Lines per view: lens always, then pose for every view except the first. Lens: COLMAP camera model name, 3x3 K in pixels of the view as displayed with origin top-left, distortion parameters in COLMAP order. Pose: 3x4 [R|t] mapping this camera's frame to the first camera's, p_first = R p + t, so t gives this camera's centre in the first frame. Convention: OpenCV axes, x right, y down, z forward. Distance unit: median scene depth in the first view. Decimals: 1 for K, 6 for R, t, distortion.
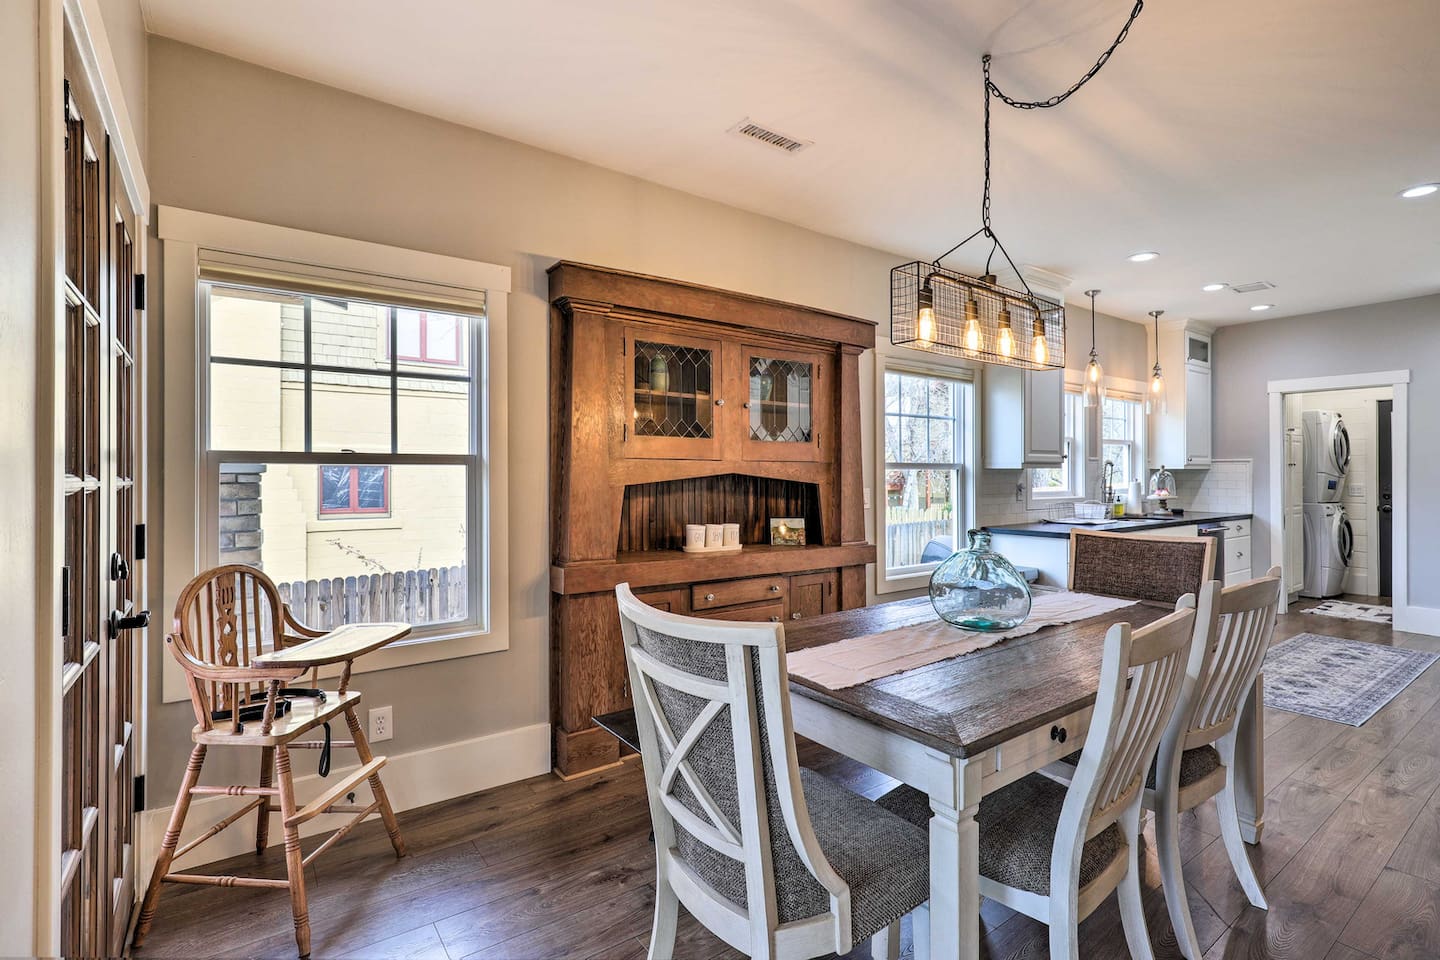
lens RADIAL K [[685.0, 0, 734.3], [0, 685.0, 473.7], [0, 0, 1]] dist [0.001902, 0.000092]
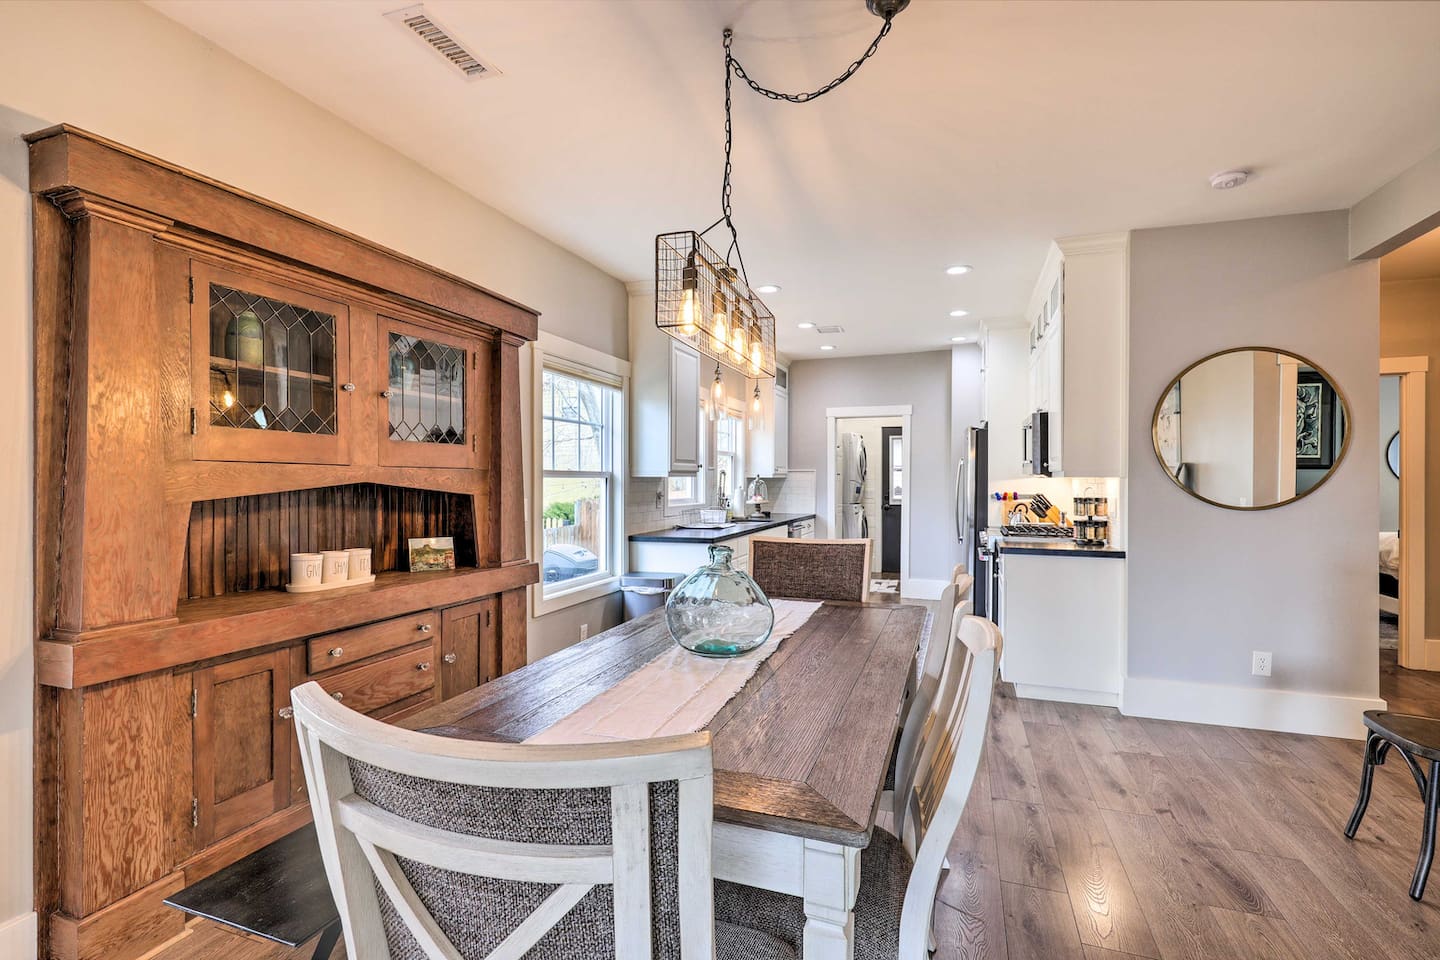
lens RADIAL K [[640.9, 0, 685.7], [0, 640.9, 479.2], [0, 0, 1]] dist [-0.001164, 0.000601]
pose [[0.825207, 0.000728, 0.564830, -0.109390], [0.000238, 0.999999, -0.001636, -0.003129], [-0.564831, 0.001484, 0.825205, 0.215142]]
